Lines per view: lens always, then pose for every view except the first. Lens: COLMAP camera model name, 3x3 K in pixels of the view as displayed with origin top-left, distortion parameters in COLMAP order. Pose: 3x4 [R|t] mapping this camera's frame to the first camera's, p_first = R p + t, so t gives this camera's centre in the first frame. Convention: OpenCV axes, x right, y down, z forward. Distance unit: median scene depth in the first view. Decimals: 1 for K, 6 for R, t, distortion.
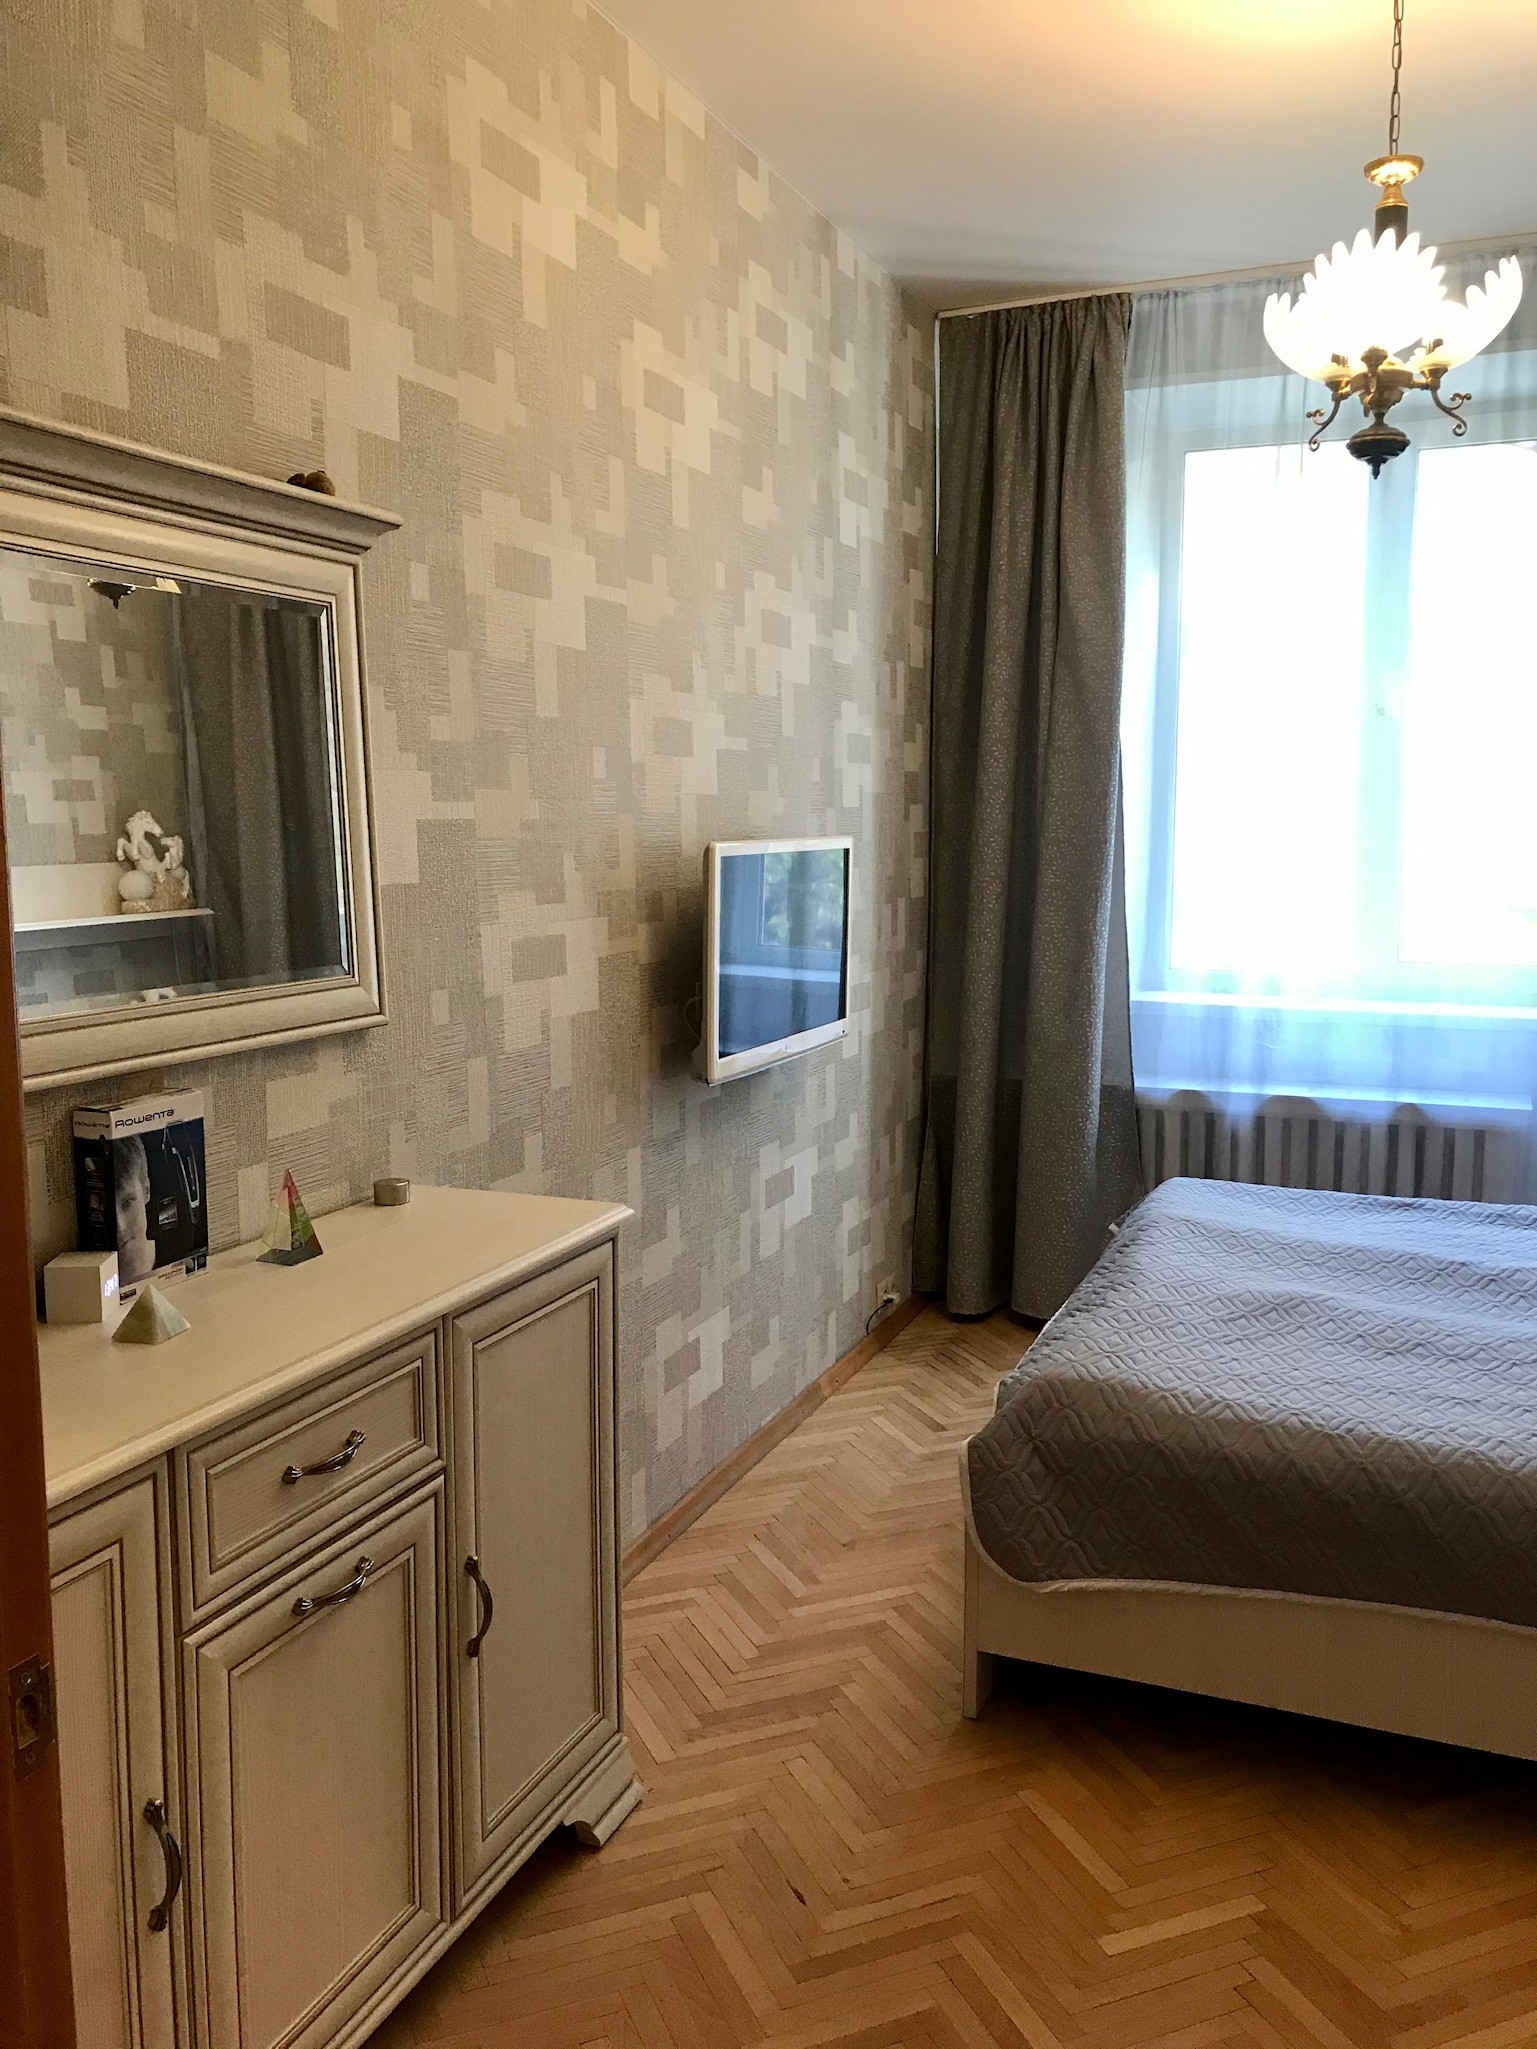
lens RADIAL K [[1670.9, 0, 780.3], [0, 1670.9, 1018.8], [0, 0, 1]] dist [0.038738, -0.034825]
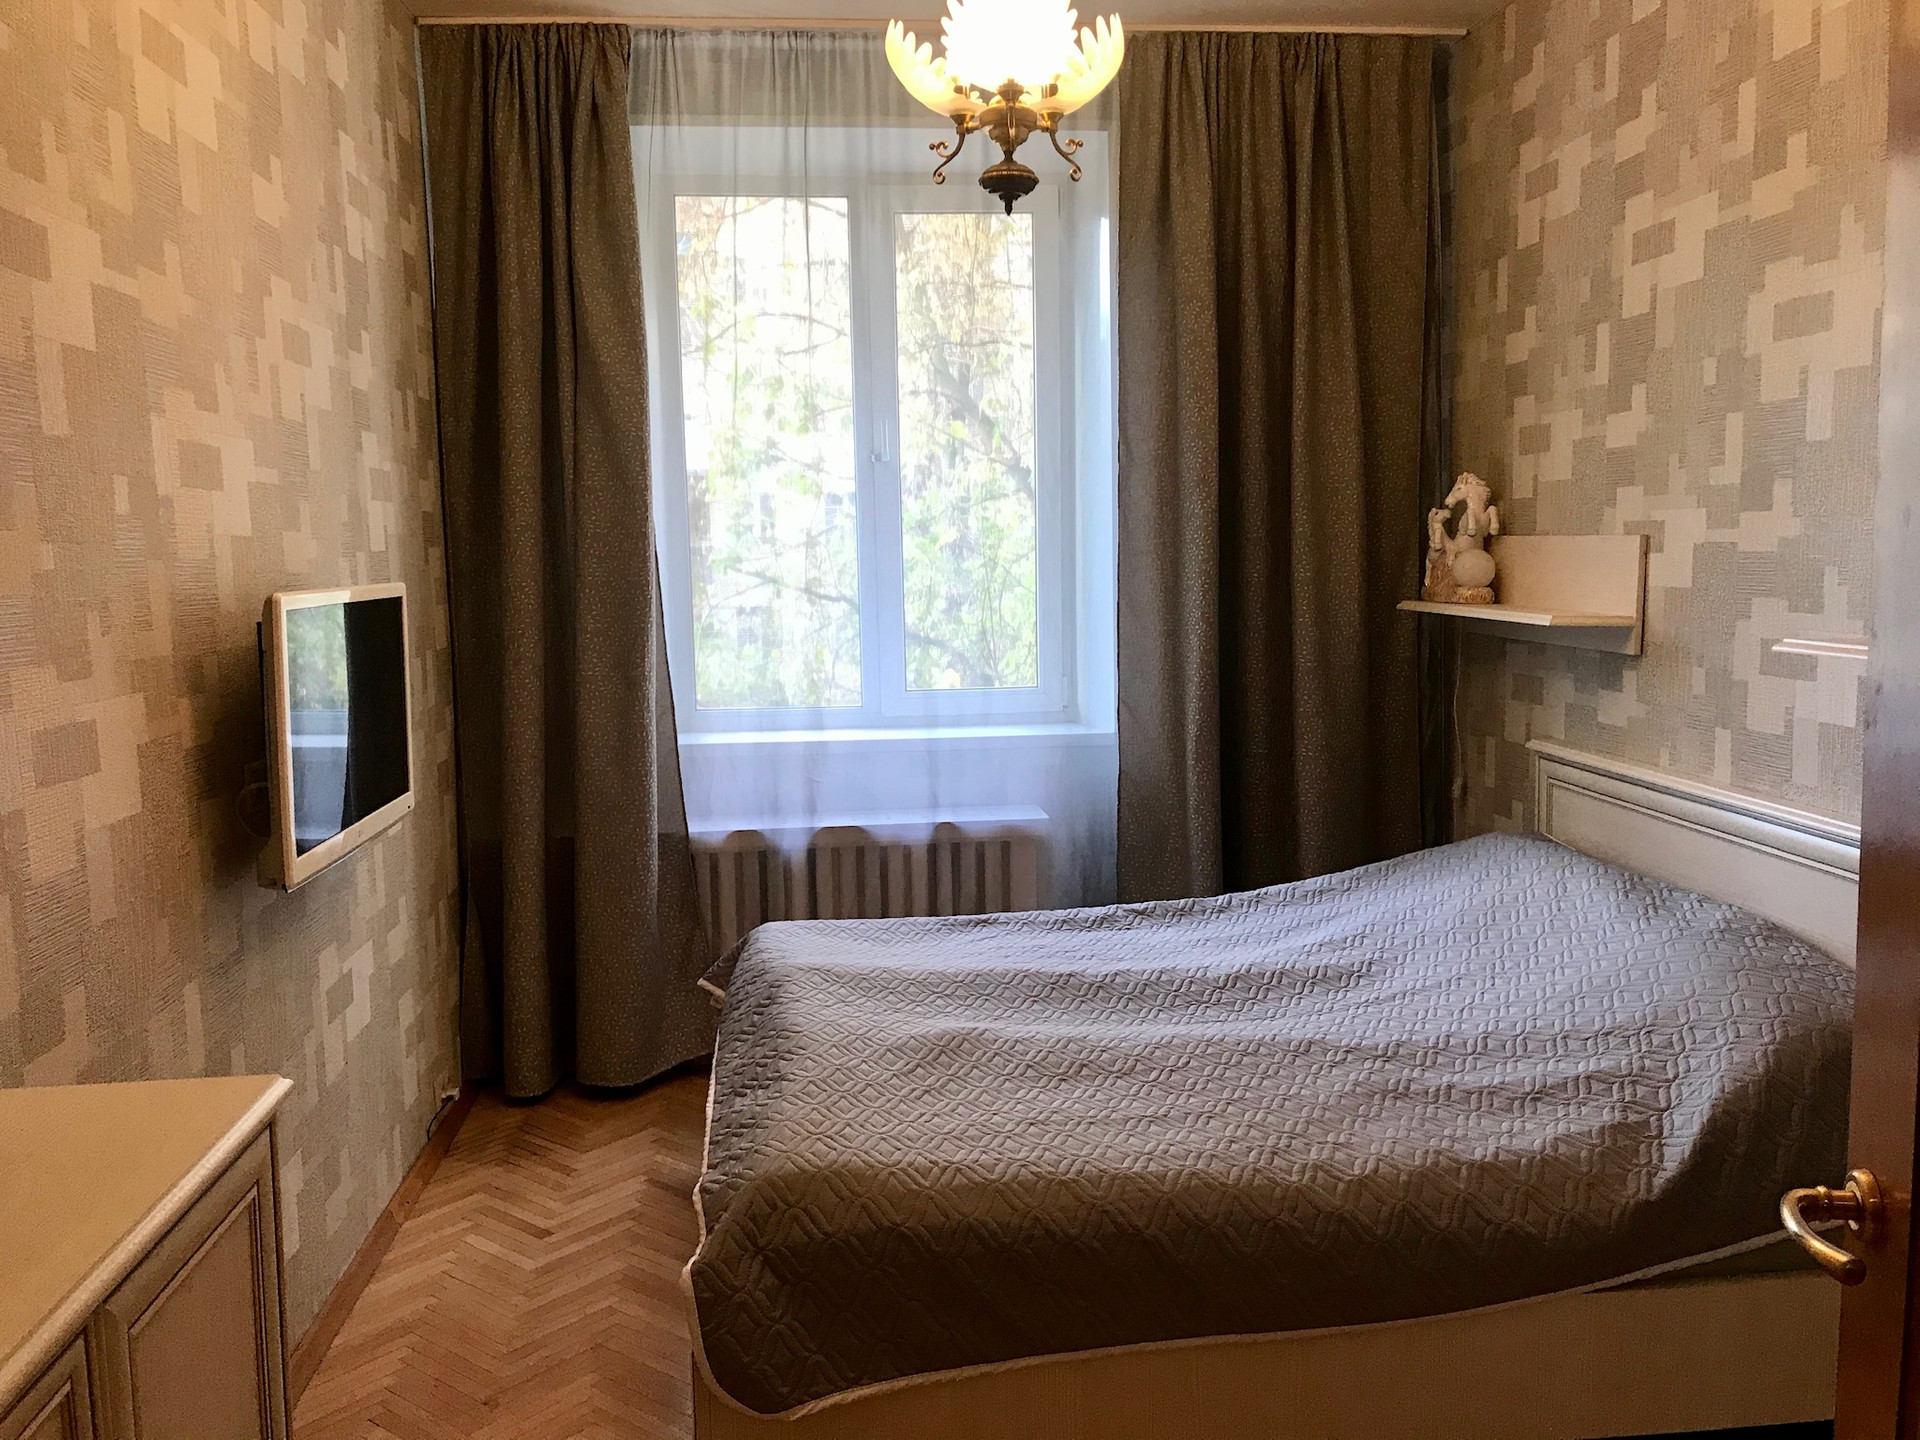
lens RADIAL K [[1565.7, 0, 954.4], [0, 1565.7, 707.8], [0, 0, 1]] dist [0.038738, -0.034825]
pose [[0.883643, -0.062202, 0.464012, -0.106893], [0.074606, 0.997178, -0.008401, -0.018728], [-0.462179, 0.042042, 0.885789, 0.164105]]
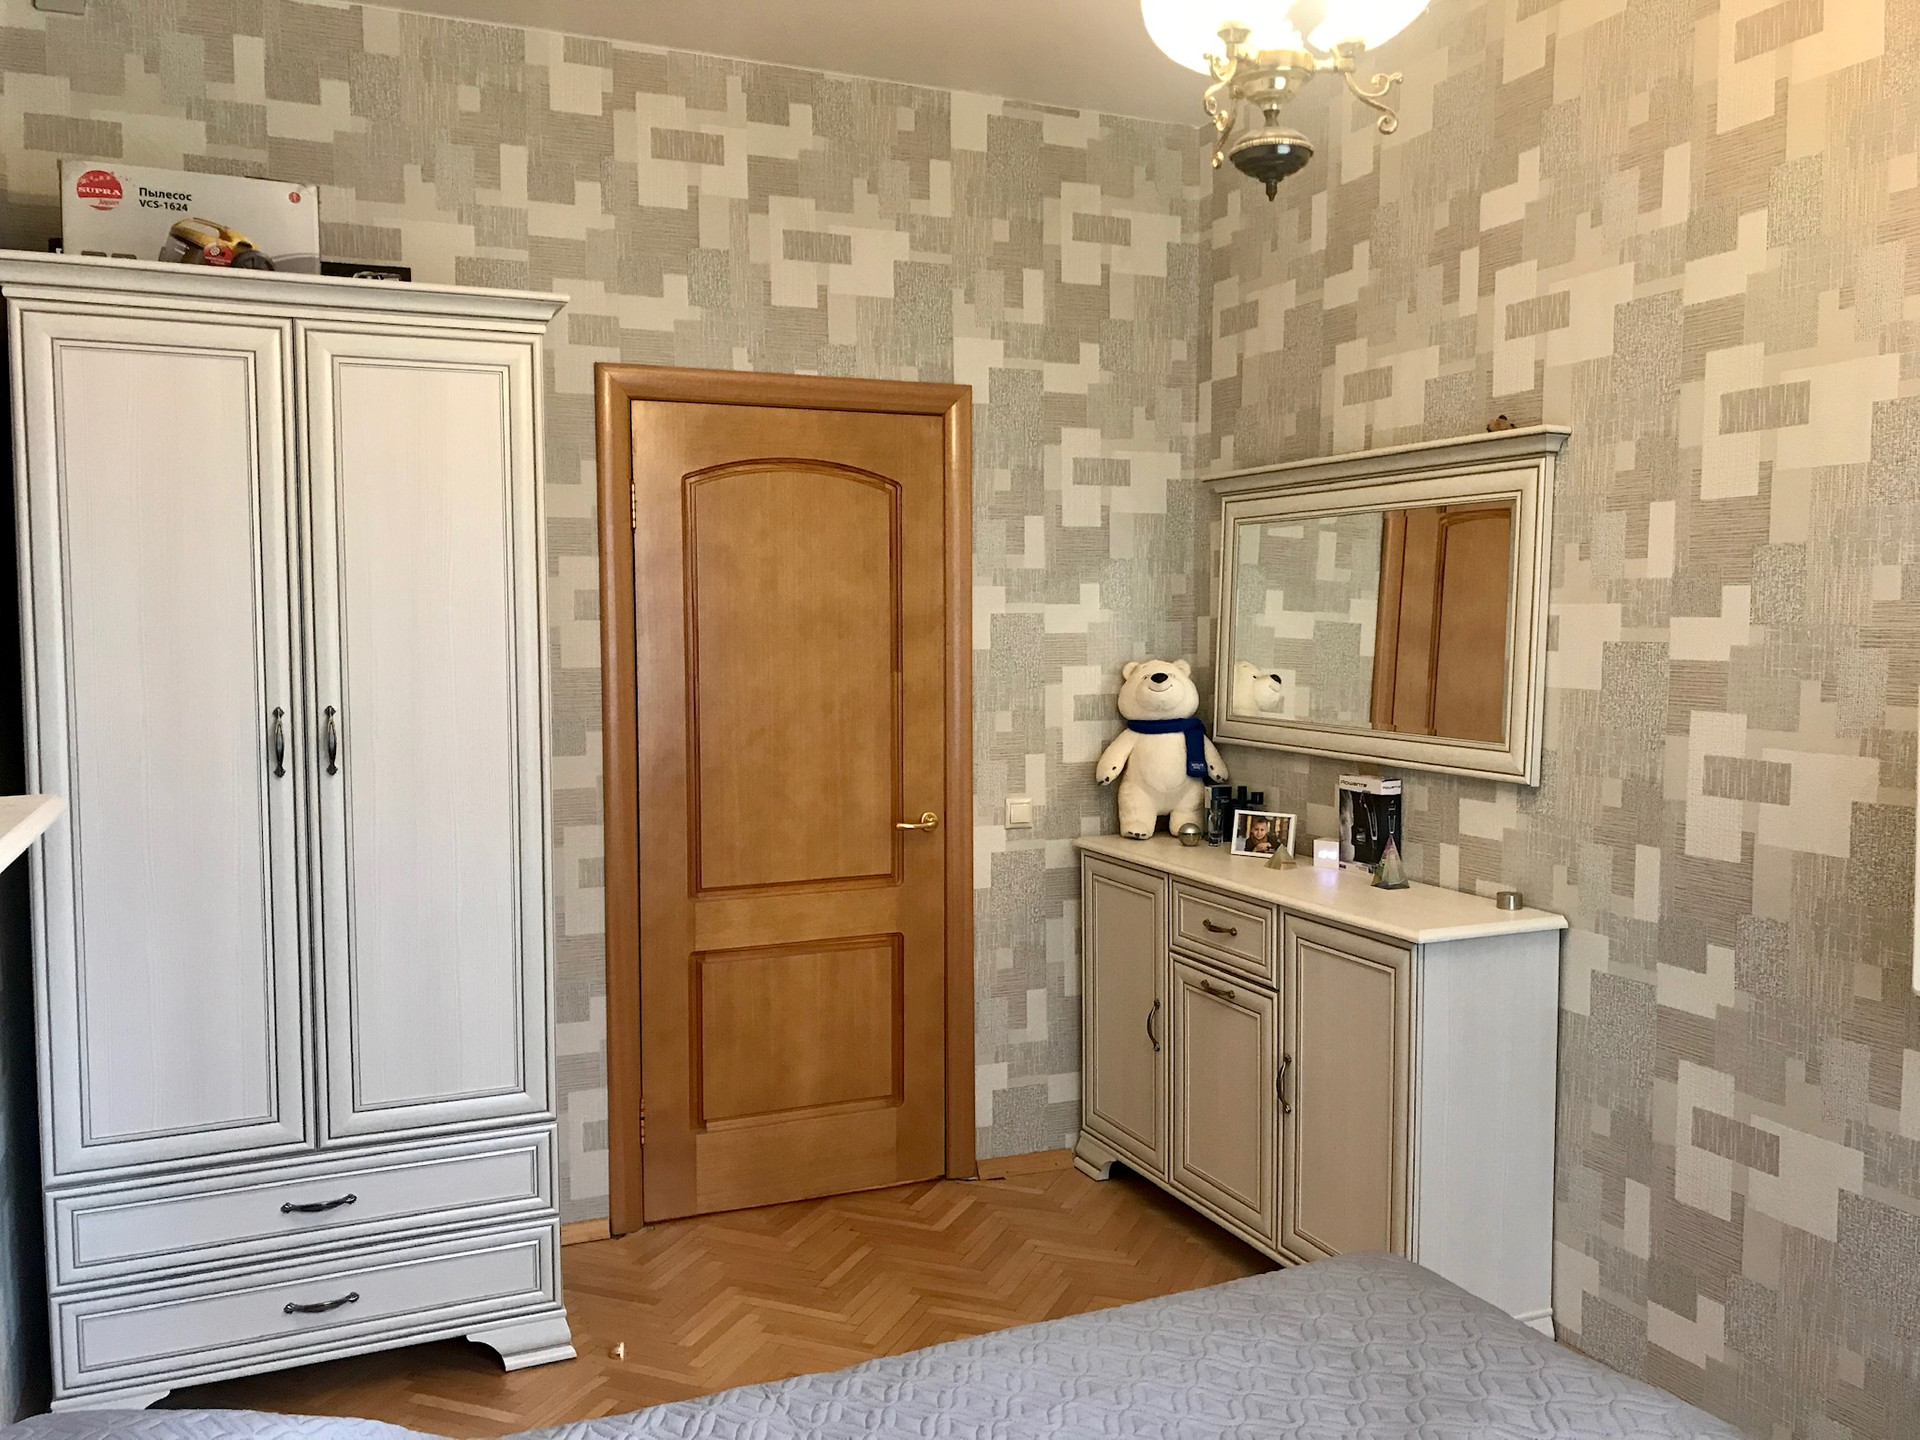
lens RADIAL K [[1565.7, 0, 963.9], [0, 1565.7, 712.1], [0, 0, 1]] dist [0.038738, -0.034825]
pose [[-0.685540, 0.047167, -0.726505, 0.490103], [-0.089531, 0.984863, 0.148422, -0.098615], [0.722509, 0.166794, -0.670940, 0.719451]]
